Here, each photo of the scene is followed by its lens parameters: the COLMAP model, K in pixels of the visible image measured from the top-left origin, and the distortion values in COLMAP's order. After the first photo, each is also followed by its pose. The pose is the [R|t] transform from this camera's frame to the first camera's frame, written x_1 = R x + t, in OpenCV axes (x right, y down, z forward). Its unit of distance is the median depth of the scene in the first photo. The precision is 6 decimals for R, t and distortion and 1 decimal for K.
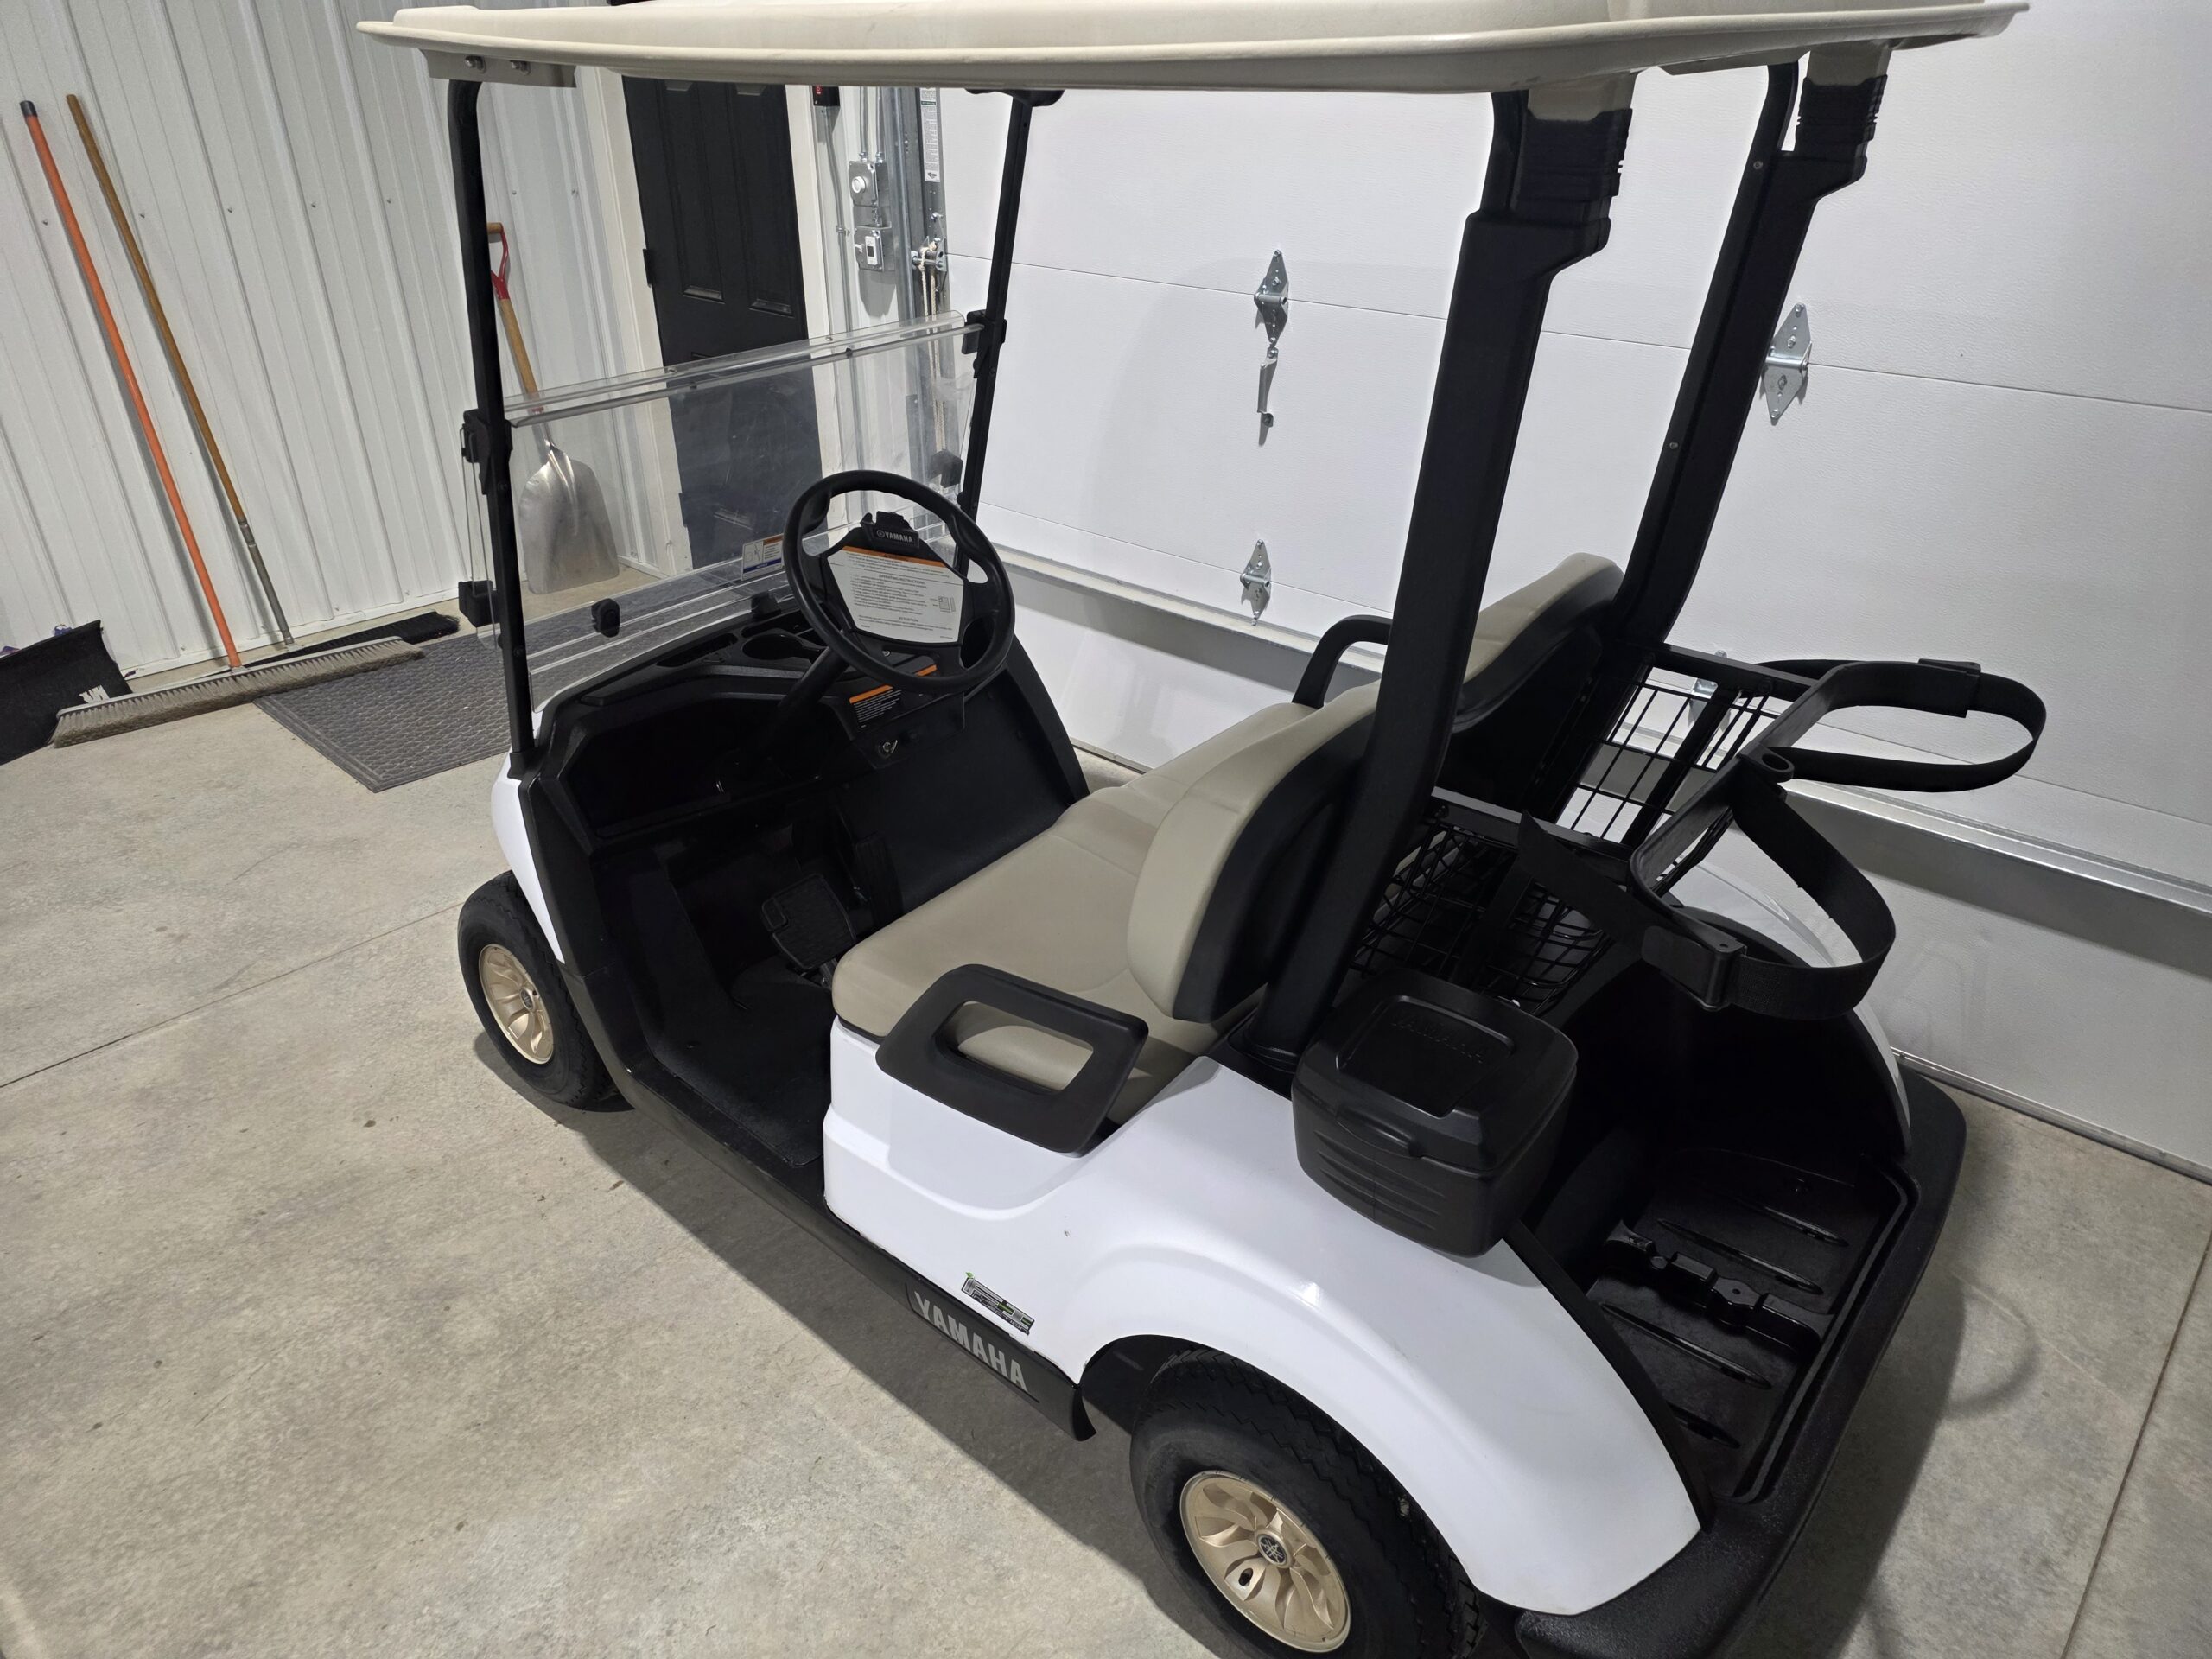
lens RADIAL K [[1497.6, 0, 1109.7], [0, 1497.6, 814.6], [0, 0, 1]] dist [0.031219, -0.005032]
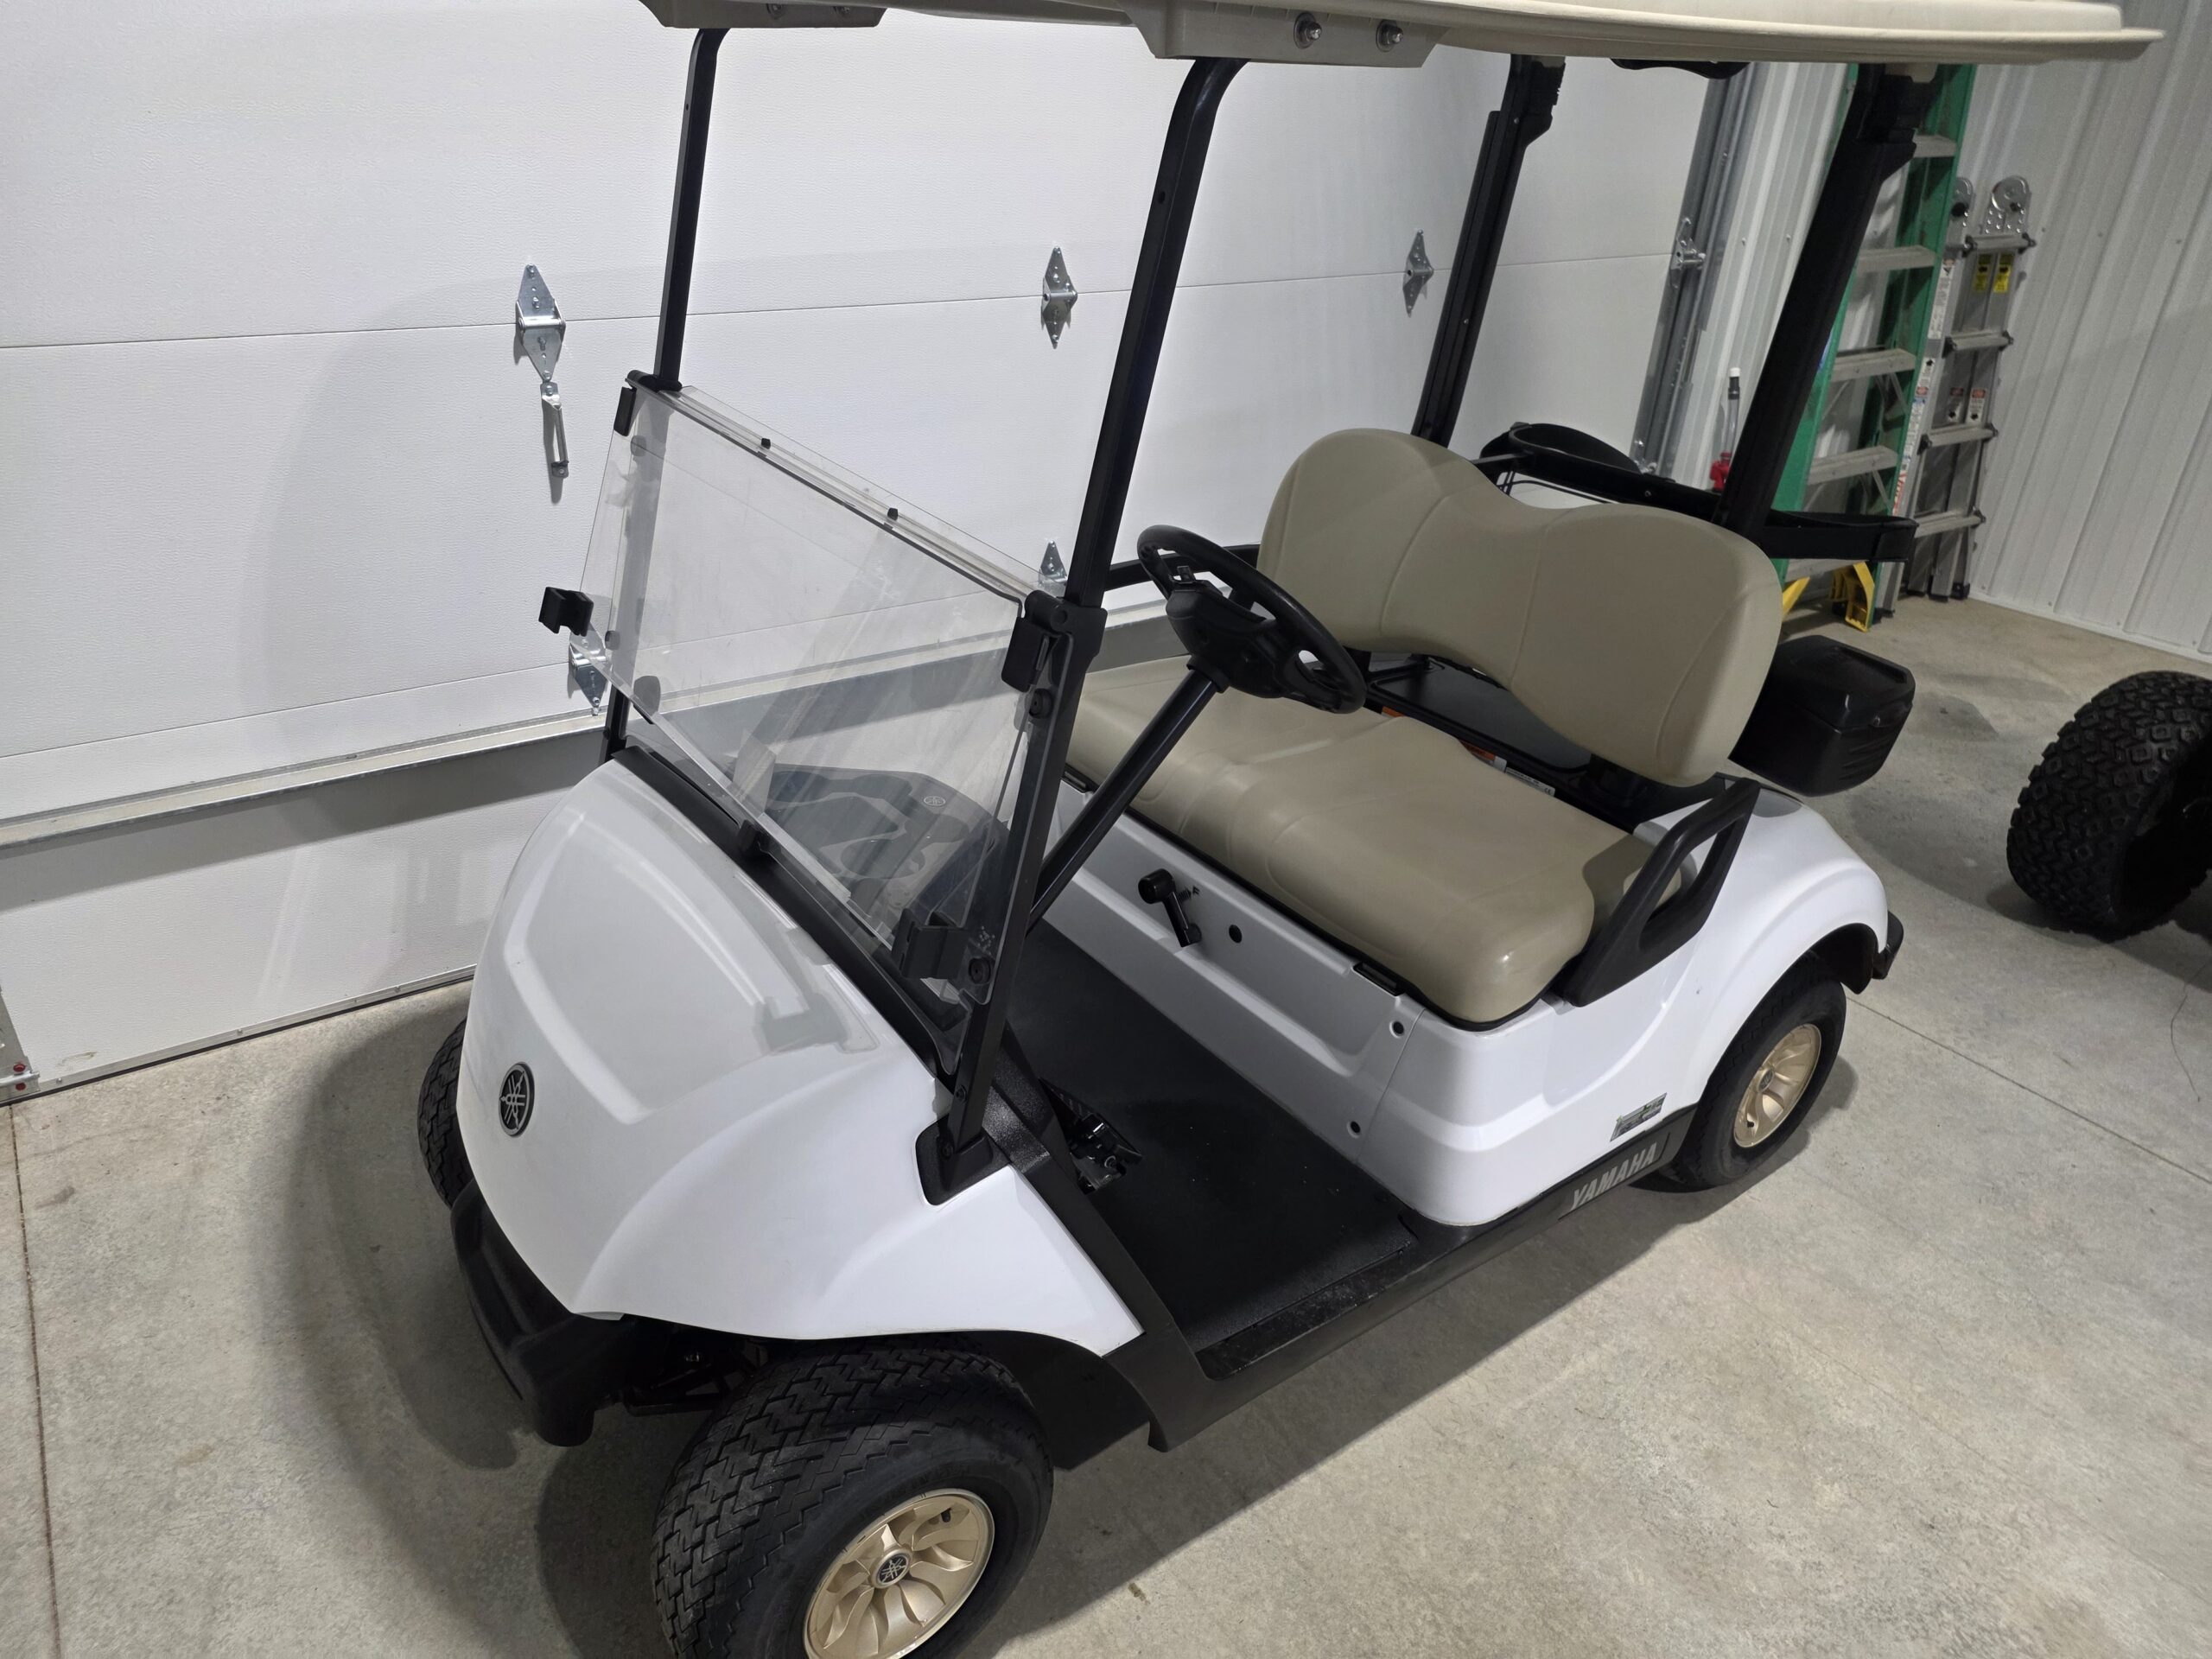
lens RADIAL K [[1497.6, 0, 1109.7], [0, 1497.6, 814.6], [0, 0, 1]] dist [0.031219, -0.005032]
pose [[0.221135, -0.429053, 0.875793, -1.009630], [0.413866, 0.854437, 0.314090, -0.381936], [-0.883071, 0.293004, 0.366516, 0.800872]]
